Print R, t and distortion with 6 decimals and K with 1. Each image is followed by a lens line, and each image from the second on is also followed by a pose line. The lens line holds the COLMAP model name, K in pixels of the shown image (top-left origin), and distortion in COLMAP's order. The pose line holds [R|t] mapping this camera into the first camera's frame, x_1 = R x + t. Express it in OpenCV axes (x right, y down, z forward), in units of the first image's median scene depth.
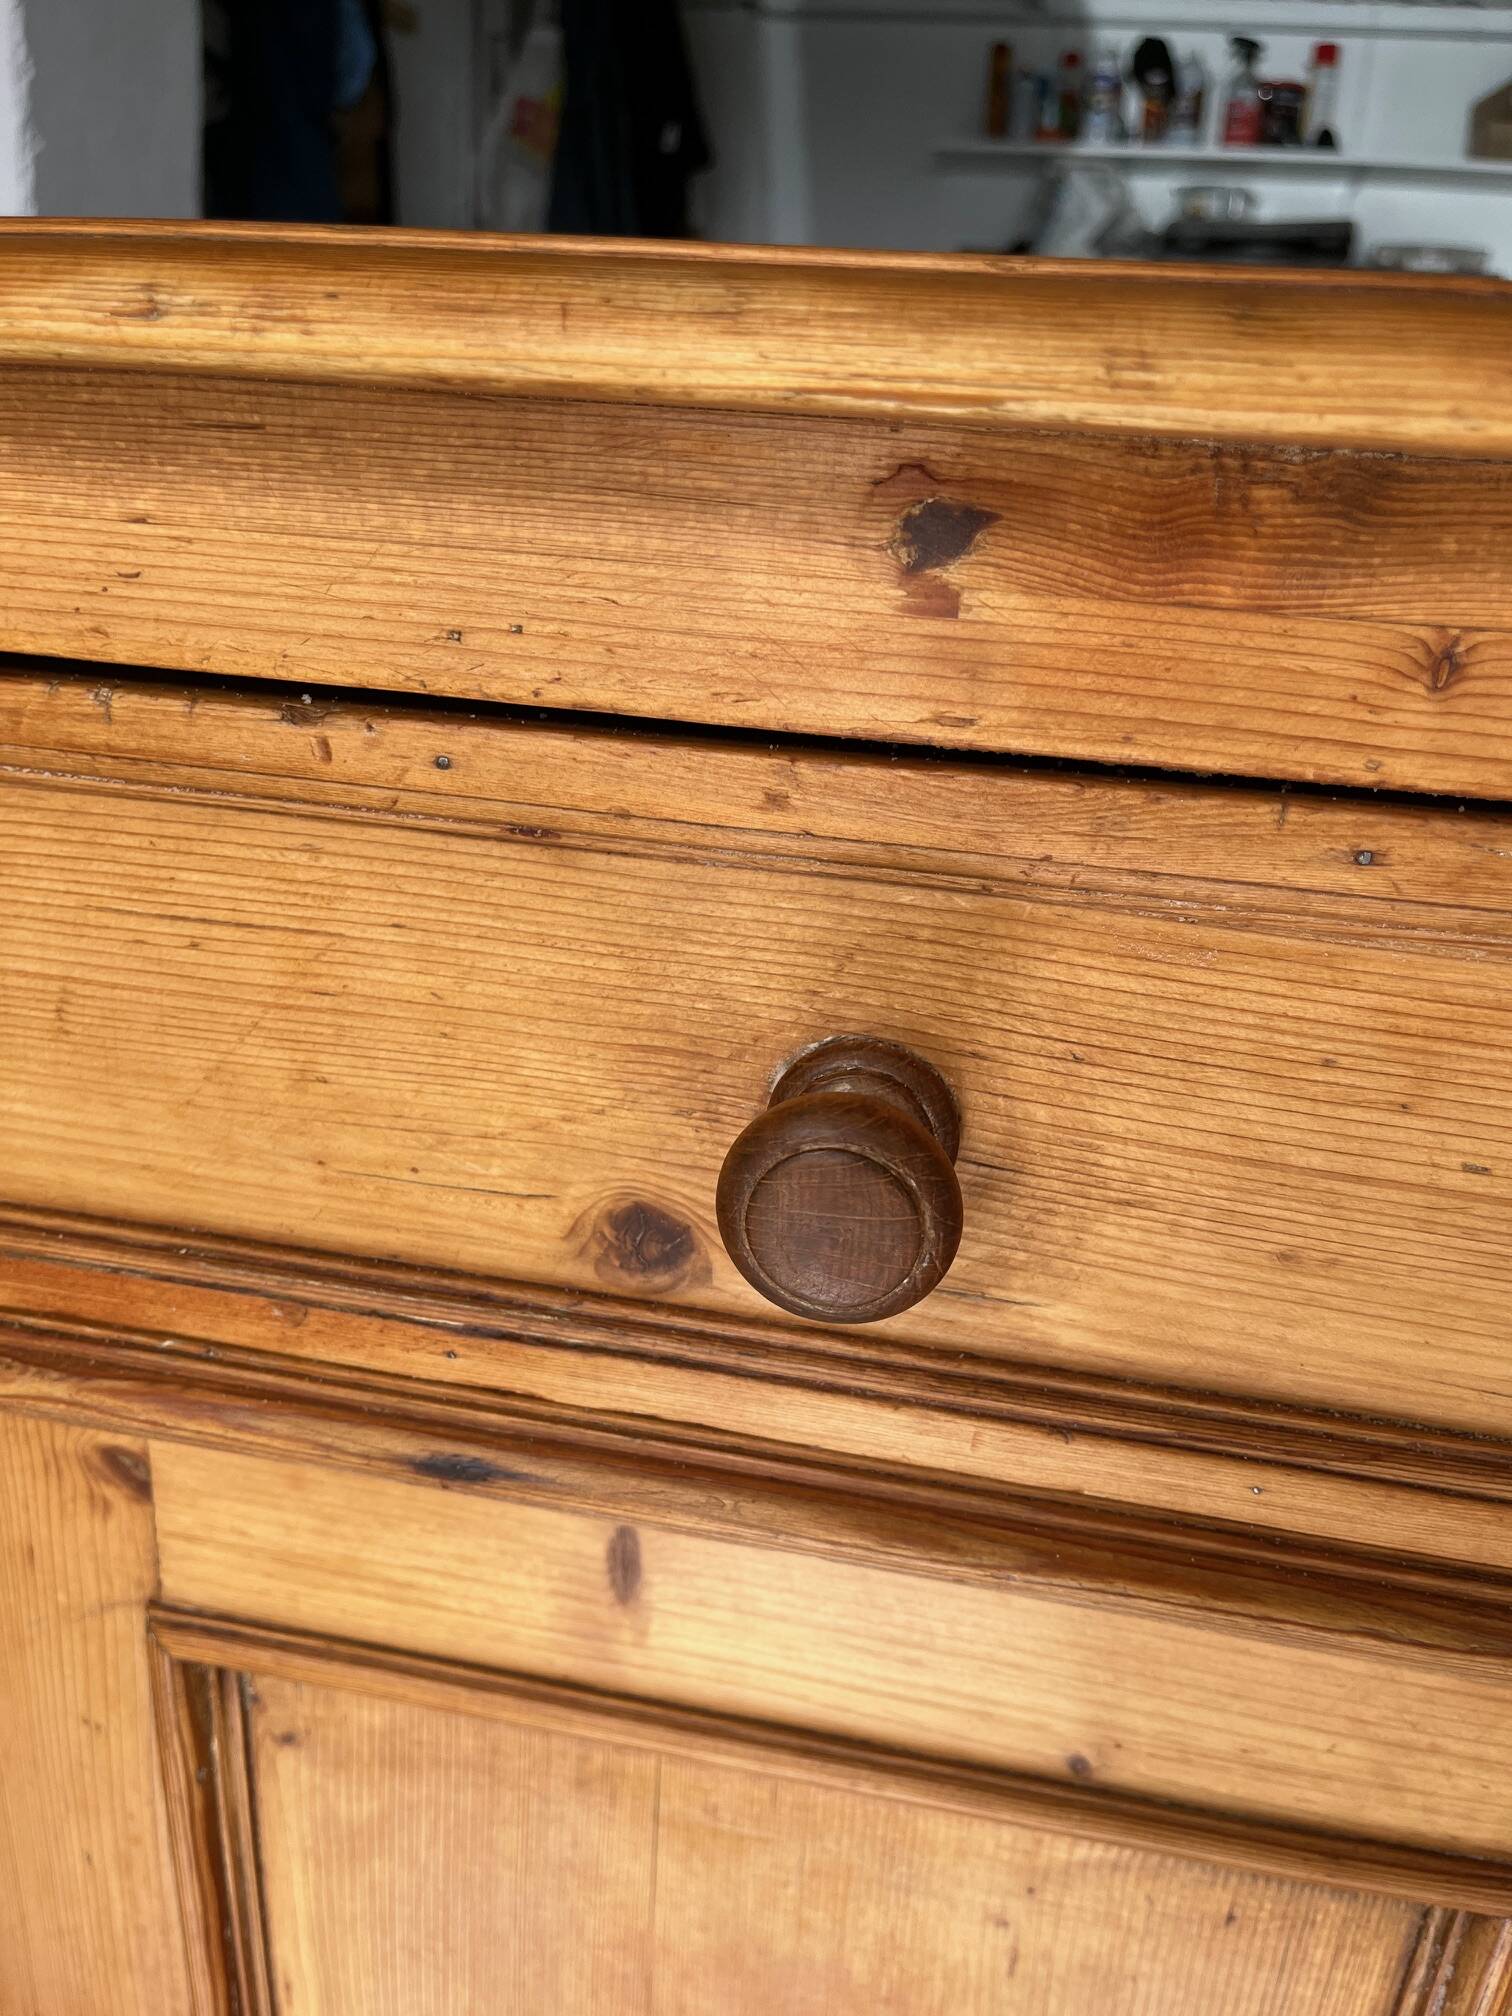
lens RADIAL K [[1555.7, 0, 766.0], [0, 1555.7, 1011.5], [0, 0, 1]] dist [-0.000378, -0.001270]
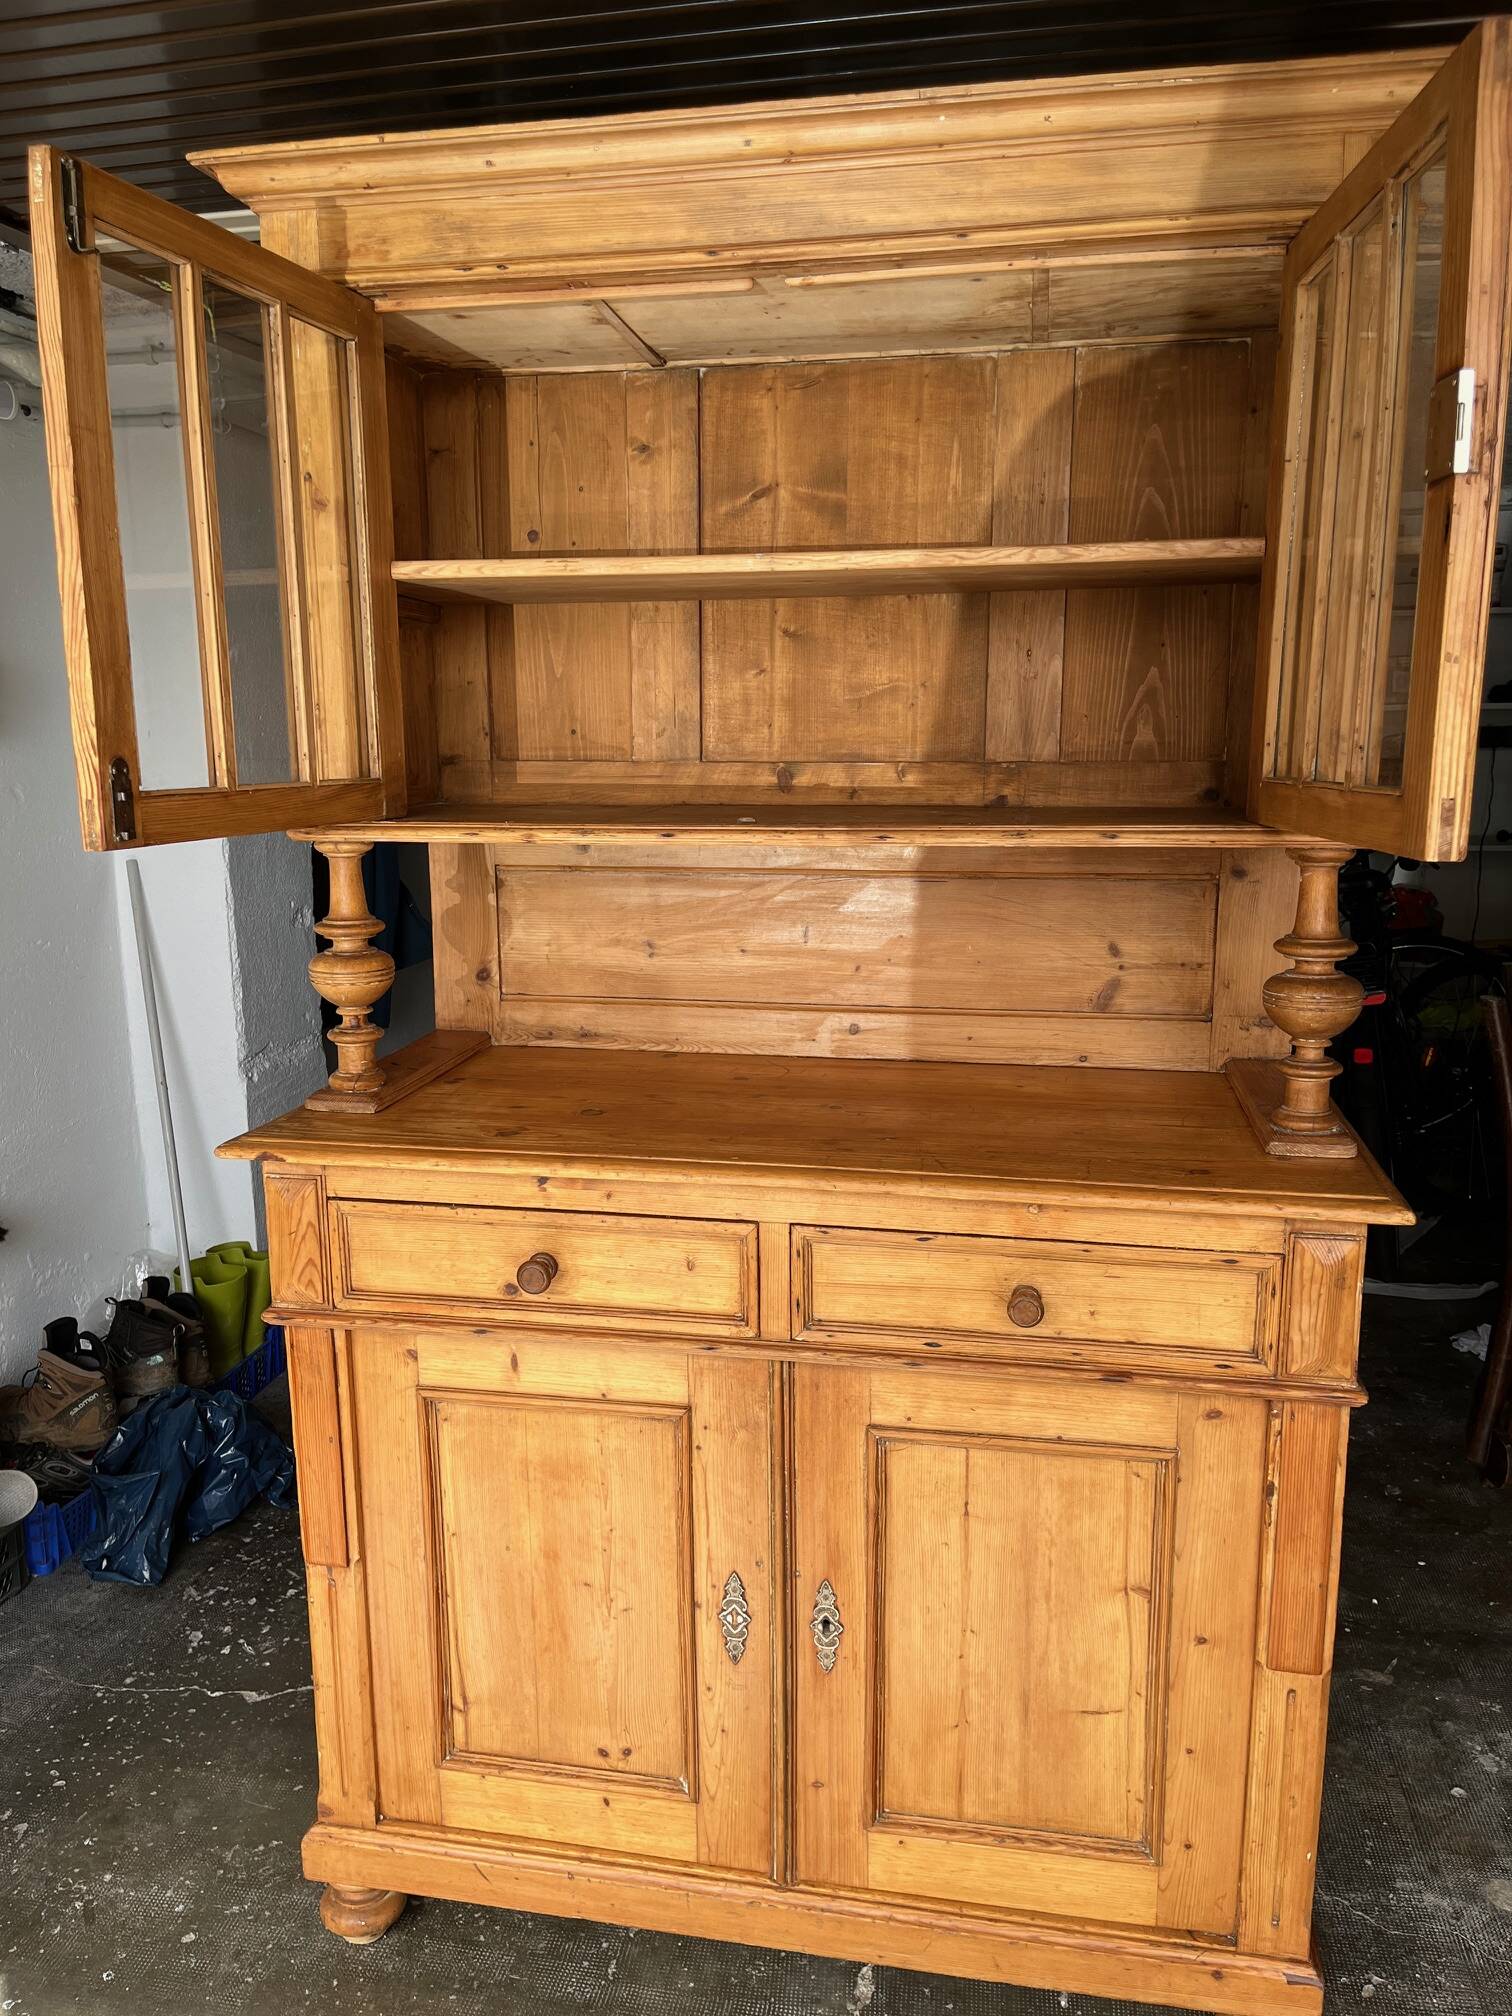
lens RADIAL K [[1504.8, 0, 748.6], [0, 1504.8, 1021.0], [0, 0, 1]] dist [0.063099, -0.079602]
pose [[0.997918, -0.063323, -0.012221, 0.957437], [0.060627, 0.985735, -0.157009, 0.095653], [0.021988, 0.155941, 0.987522, -4.800849]]
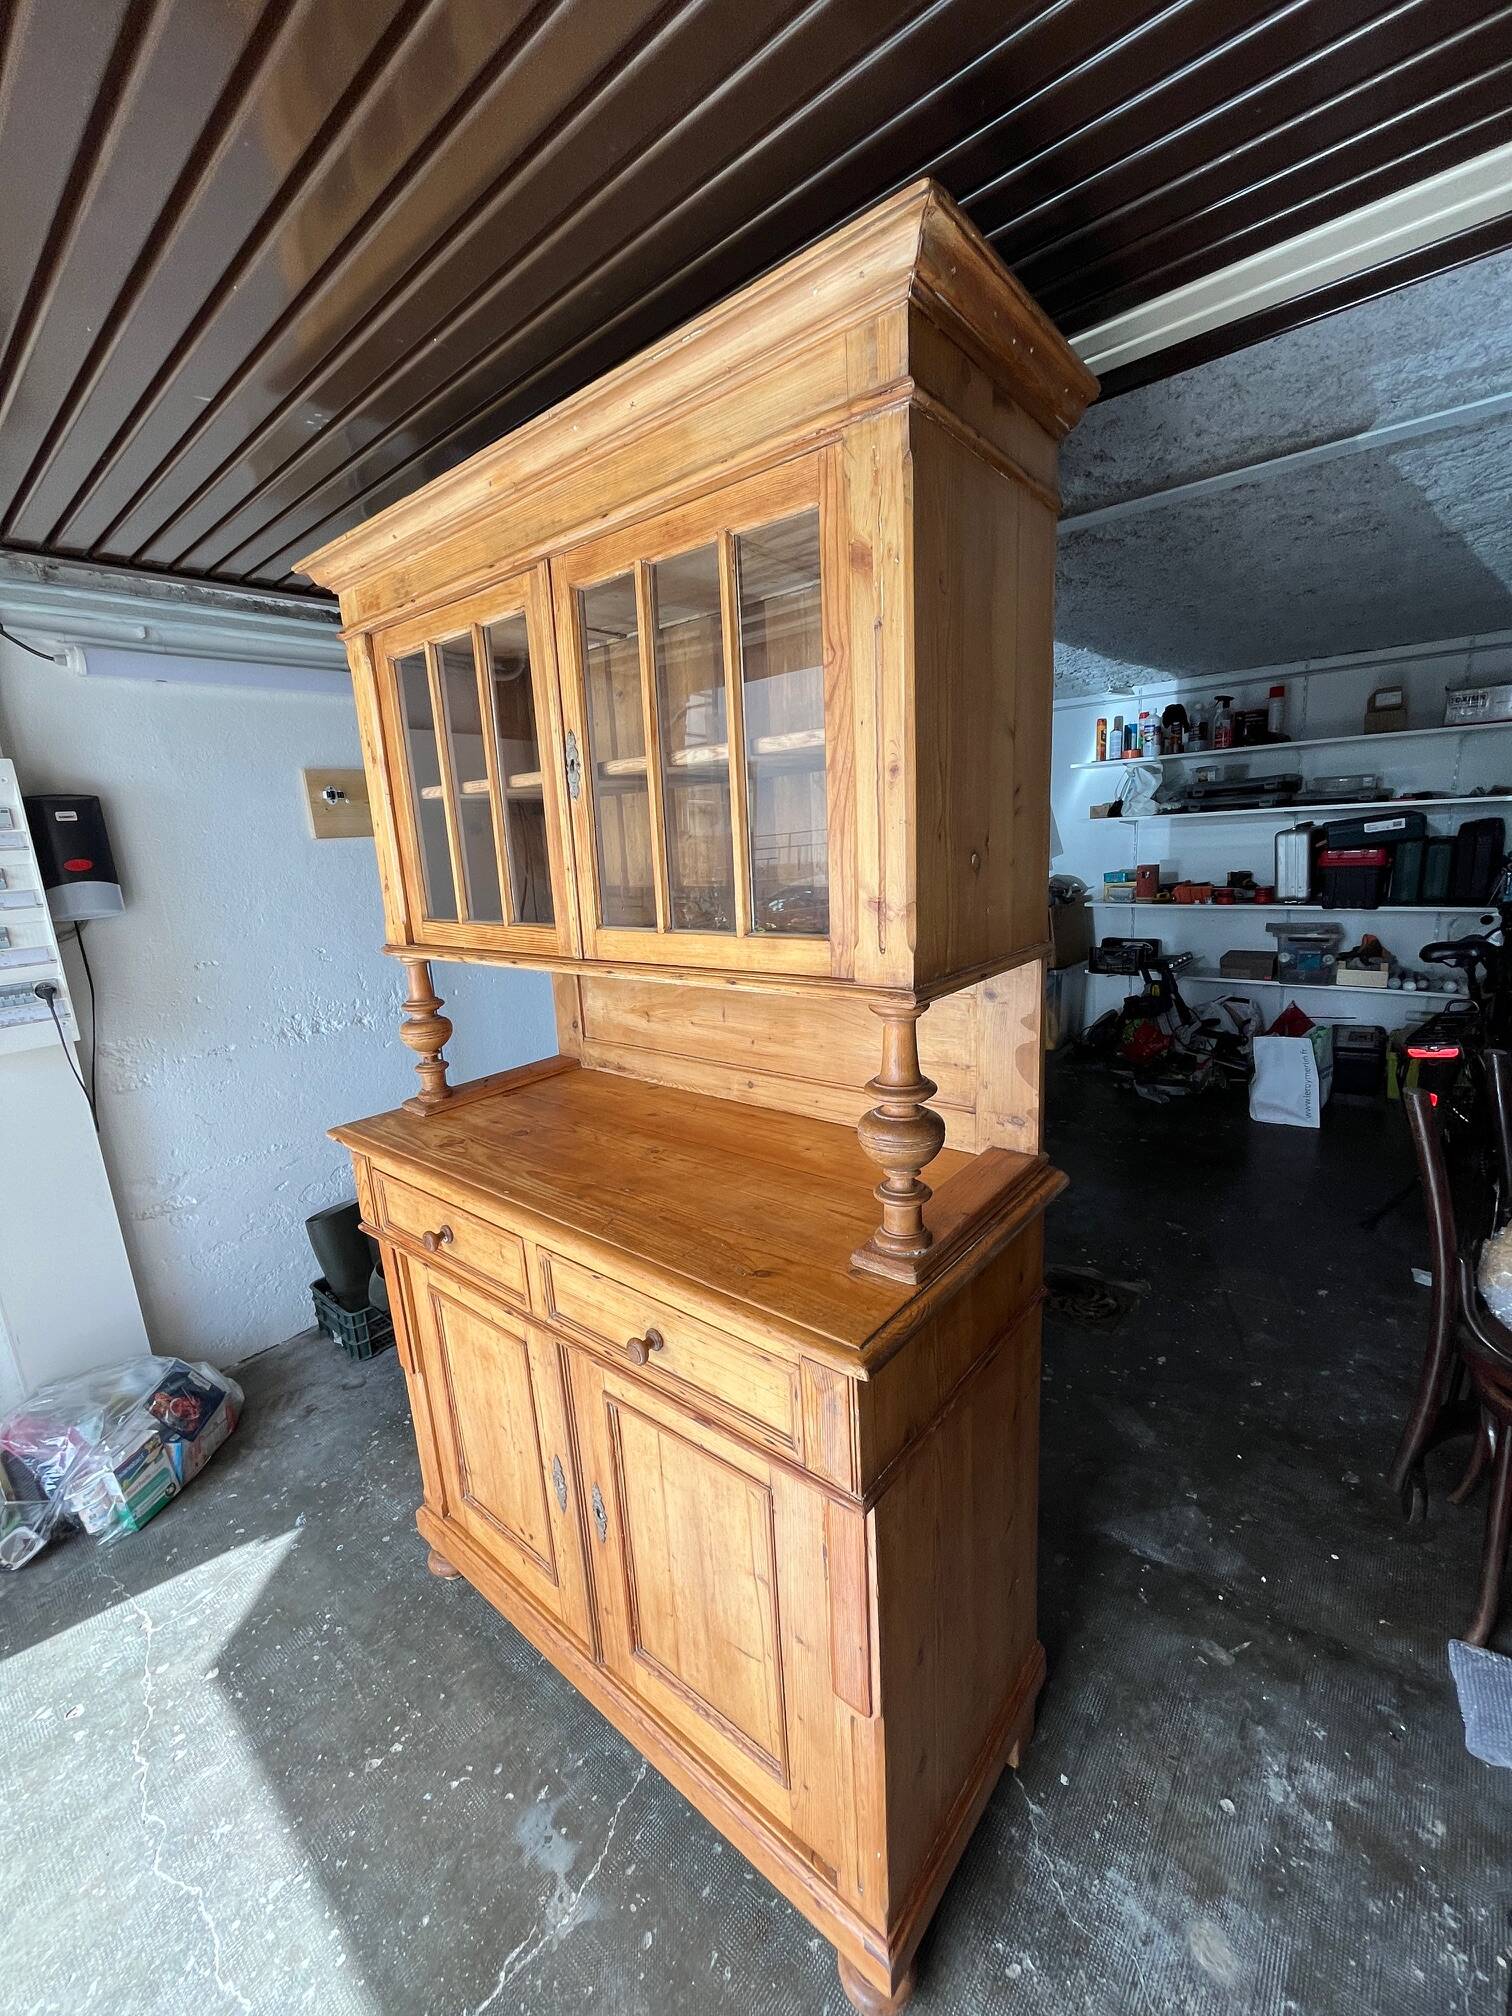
lens RADIAL K [[810.5, 0, 760.1], [0, 810.5, 1001.8], [0, 0, 1]] dist [-0.003516, 0.000417]
pose [[0.874167, -0.008011, -0.485560, 4.025638], [-0.063774, 0.989311, -0.131136, -0.781426], [0.481420, 0.145601, 0.864312, -2.535633]]
